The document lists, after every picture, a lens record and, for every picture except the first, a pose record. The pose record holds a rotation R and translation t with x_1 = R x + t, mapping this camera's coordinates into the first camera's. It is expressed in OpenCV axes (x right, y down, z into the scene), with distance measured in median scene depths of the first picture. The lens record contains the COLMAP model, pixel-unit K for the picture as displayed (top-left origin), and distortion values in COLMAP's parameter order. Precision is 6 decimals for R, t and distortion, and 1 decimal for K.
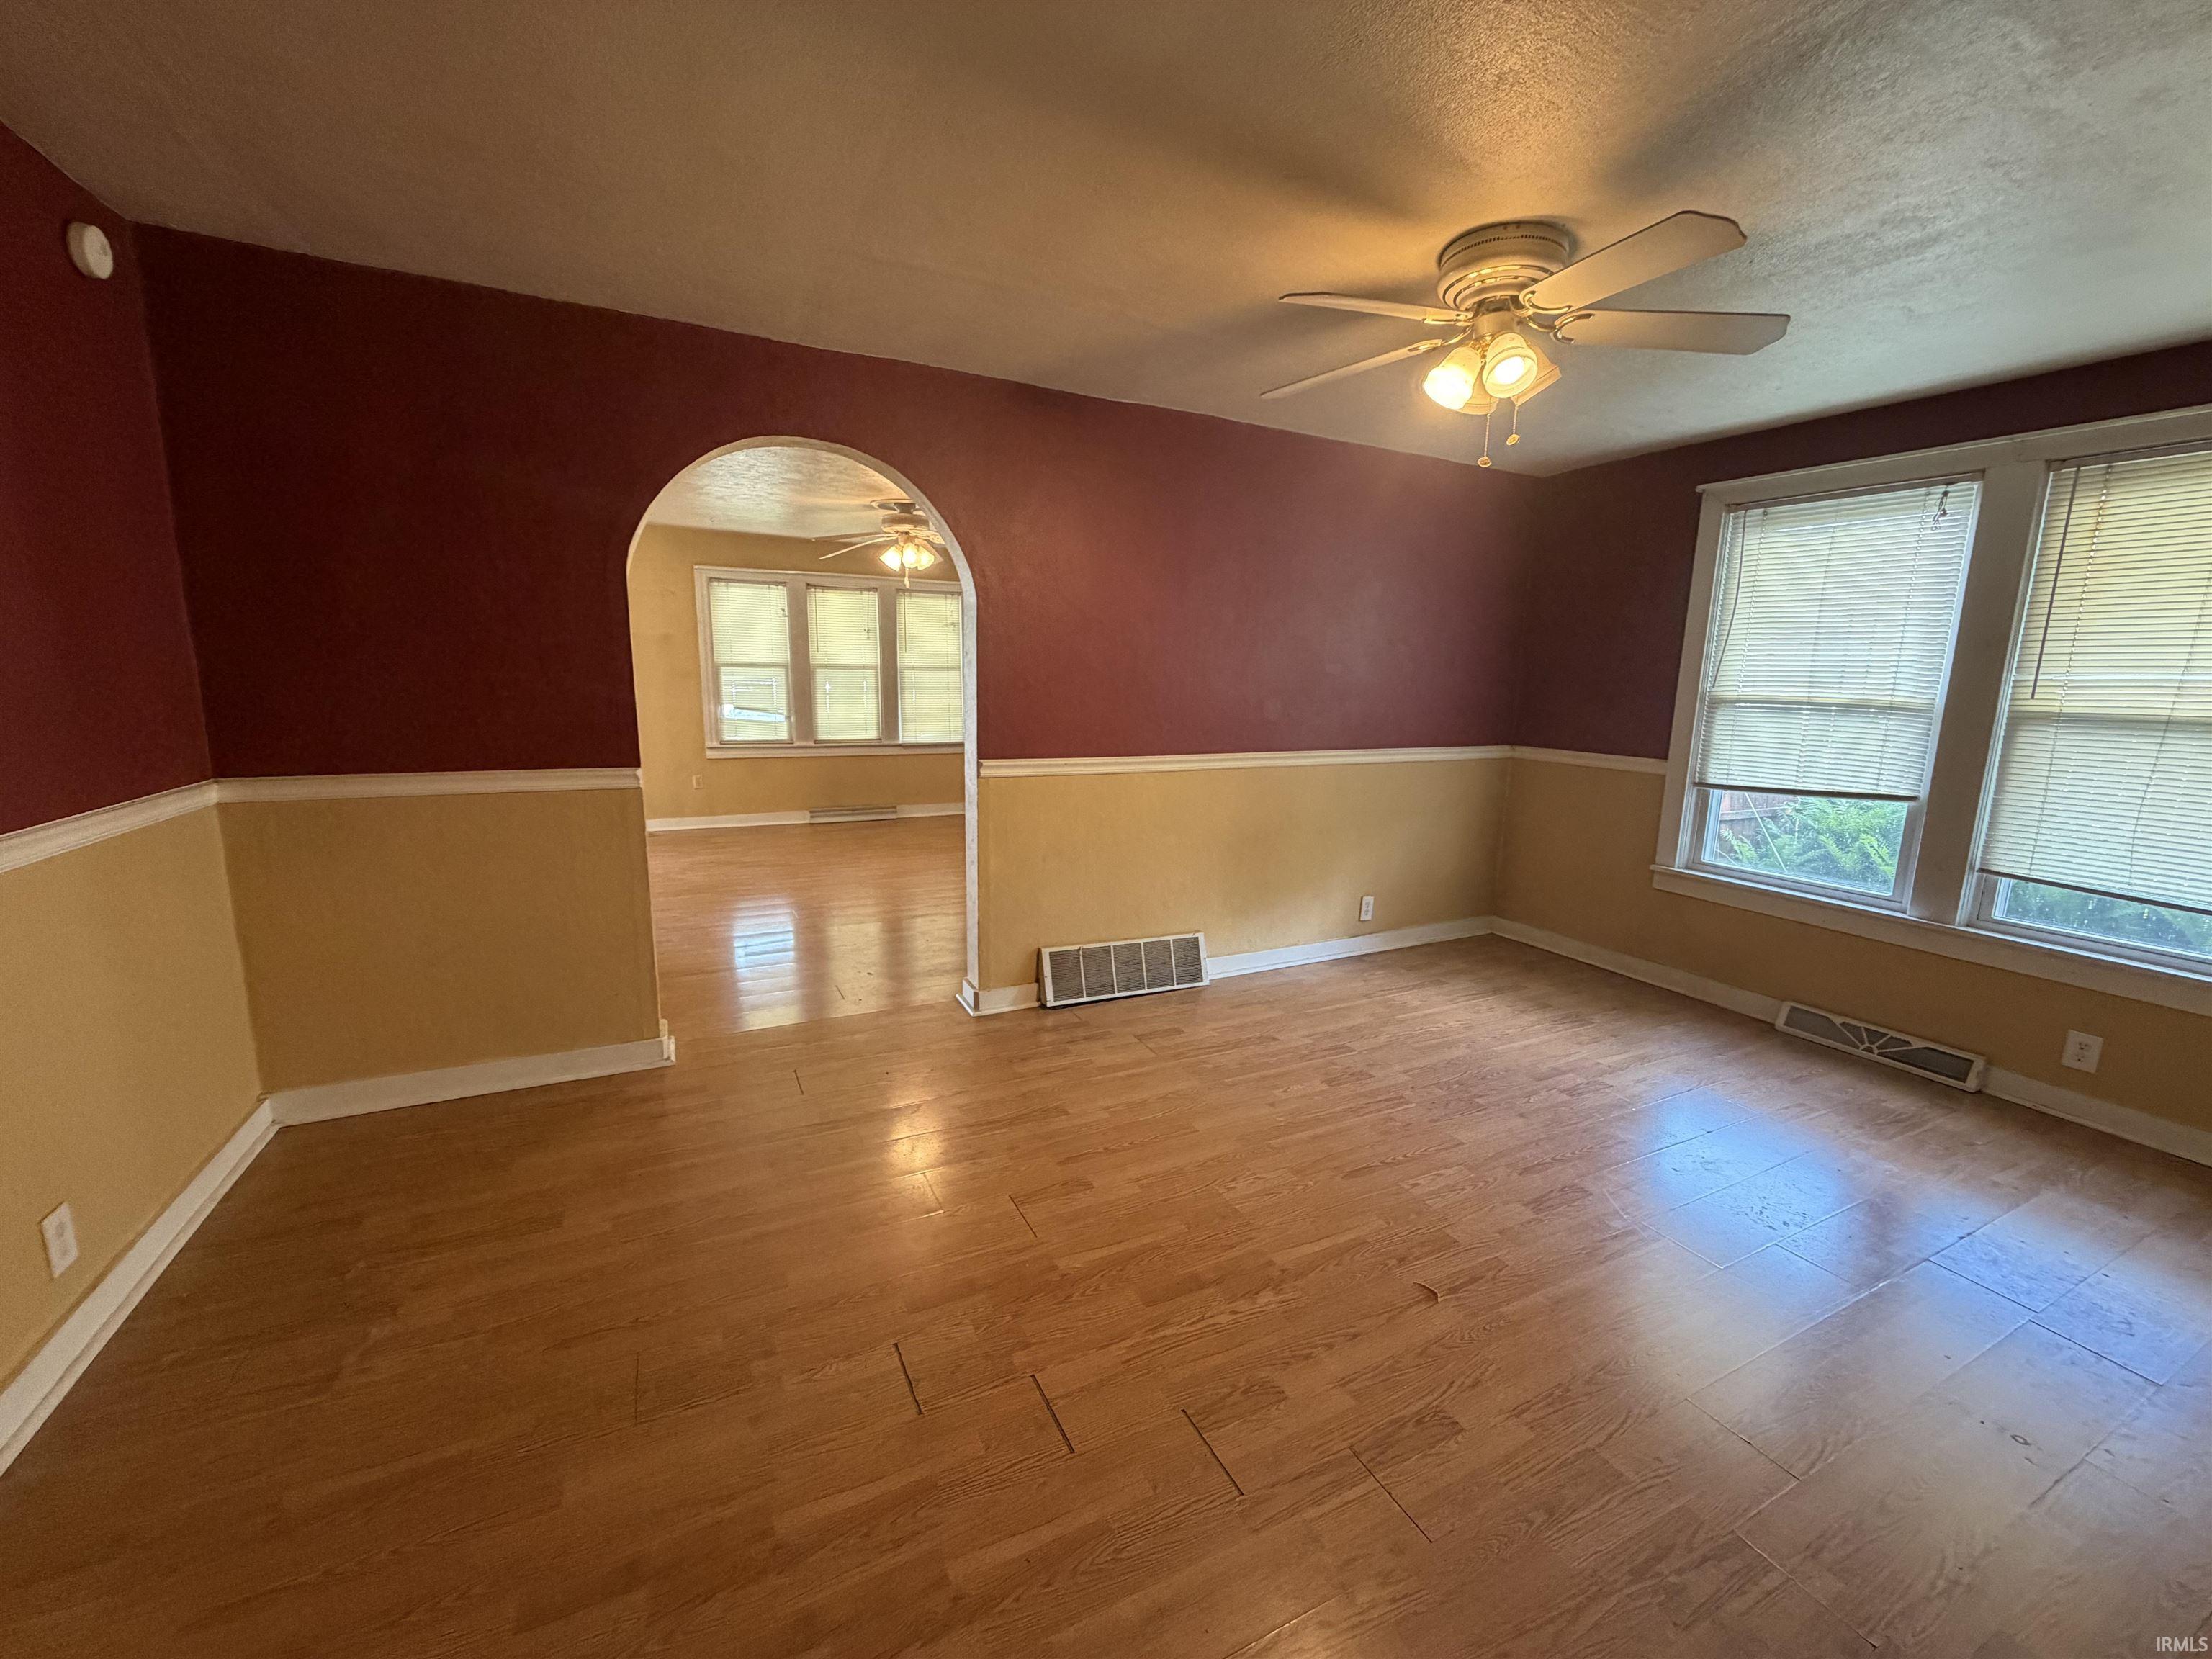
lens RADIAL K [[876.5, 0, 1110.6], [0, 876.5, 829.9], [0, 0, 1]] dist [0.000233, -0.000539]
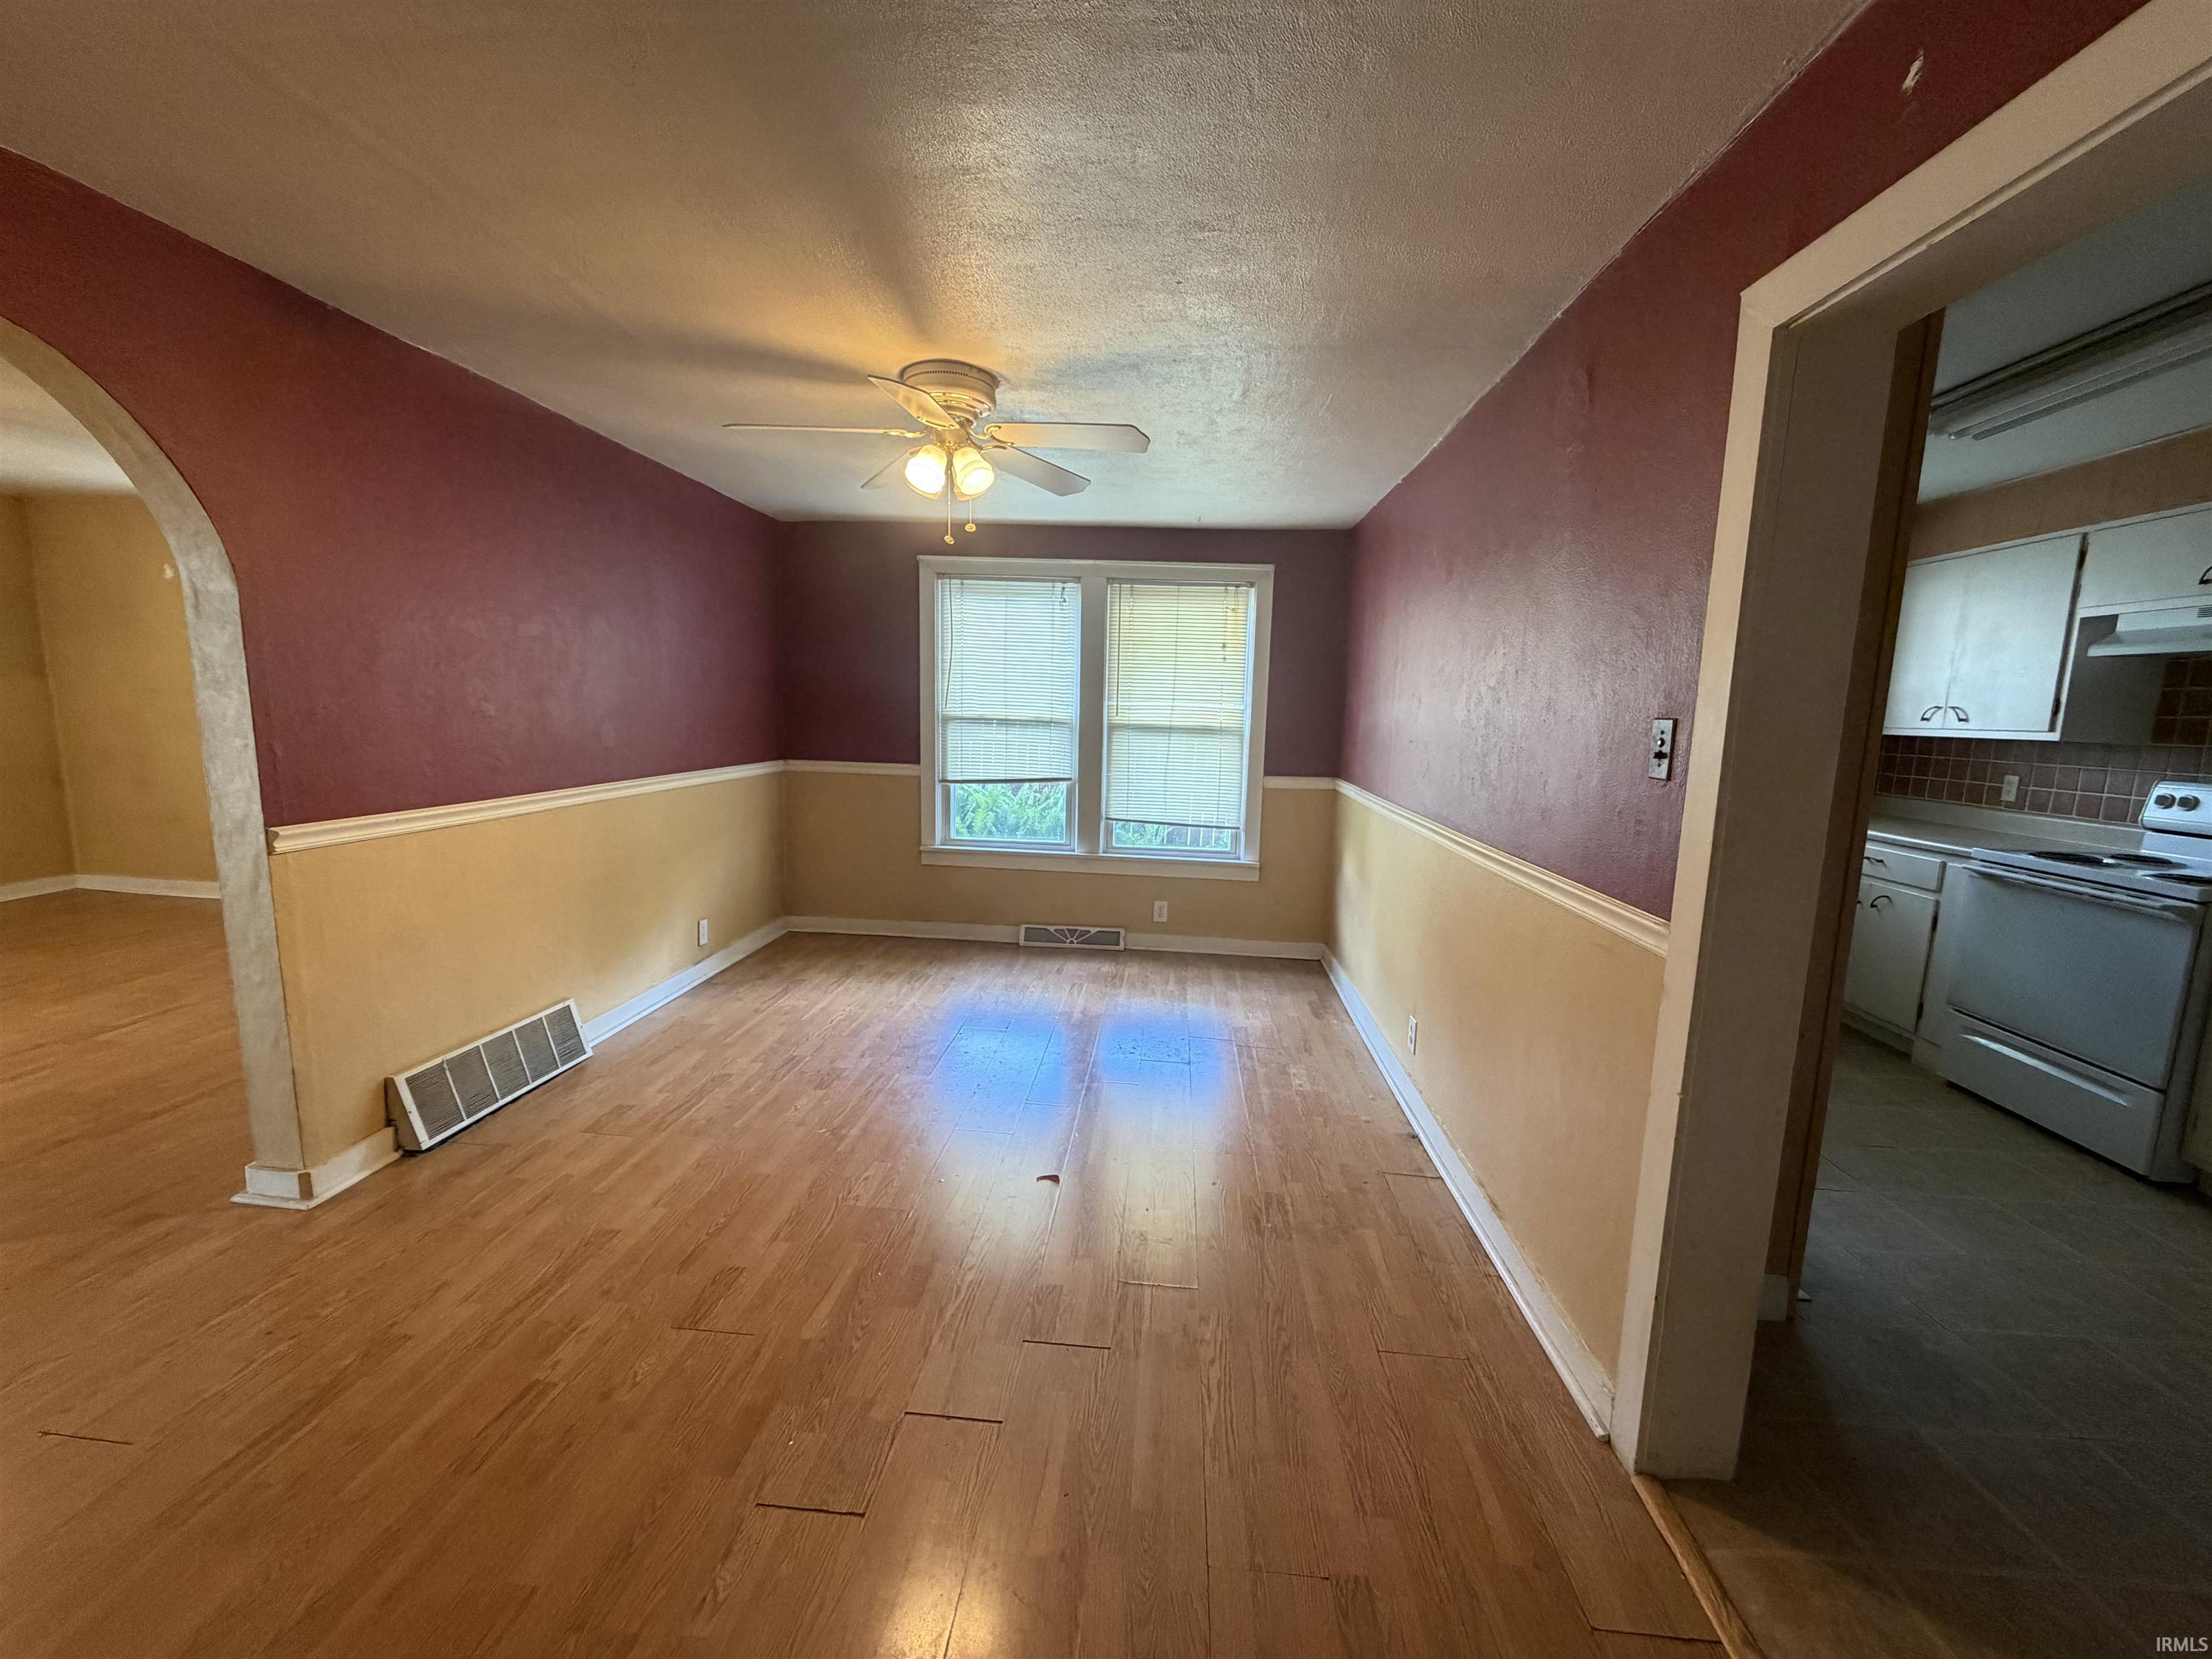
lens RADIAL K [[876.5, 0, 1094.0], [0, 876.5, 827.8], [0, 0, 1]] dist [0.000233, -0.000539]
pose [[0.523655, -0.122186, 0.843123, -0.367942], [0.132041, 0.989343, 0.061367, -0.036722], [-0.841636, 0.079191, 0.534207, 0.114286]]
